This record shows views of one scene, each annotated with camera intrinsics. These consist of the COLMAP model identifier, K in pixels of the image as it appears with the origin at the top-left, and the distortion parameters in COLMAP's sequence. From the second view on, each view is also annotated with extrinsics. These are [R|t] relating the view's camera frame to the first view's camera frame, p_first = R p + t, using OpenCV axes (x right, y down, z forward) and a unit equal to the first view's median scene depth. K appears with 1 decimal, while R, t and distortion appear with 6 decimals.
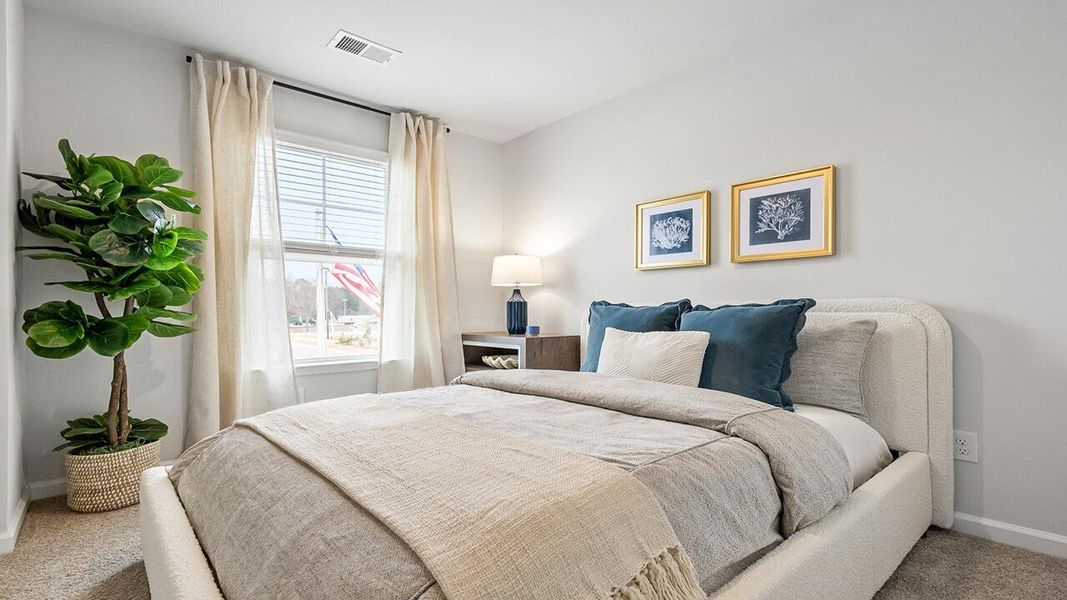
lens RADIAL K [[500.9, 0, 532.6], [0, 500.9, 303.3], [0, 0, 1]] dist [0.009113, -0.000485]
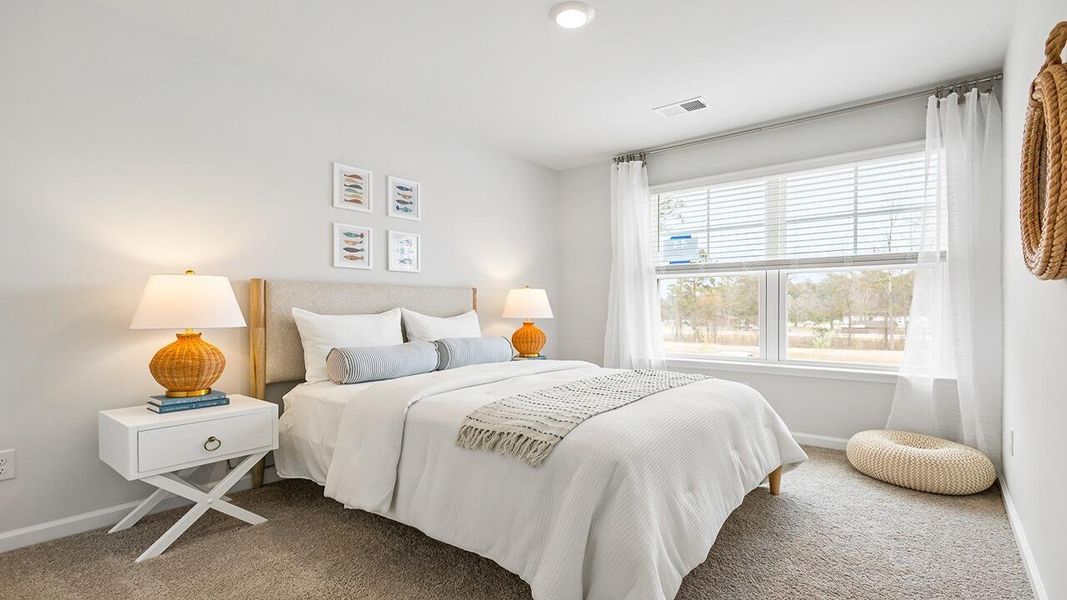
lens RADIAL K [[500.9, 0, 535.2], [0, 500.9, 306.0], [0, 0, 1]] dist [0.009113, -0.000485]
pose [[0.166719, -0.002981, -0.986000, 0.472467], [-0.005238, 0.999979, -0.003909, -0.005645], [0.985991, 0.005816, 0.166700, 0.201831]]
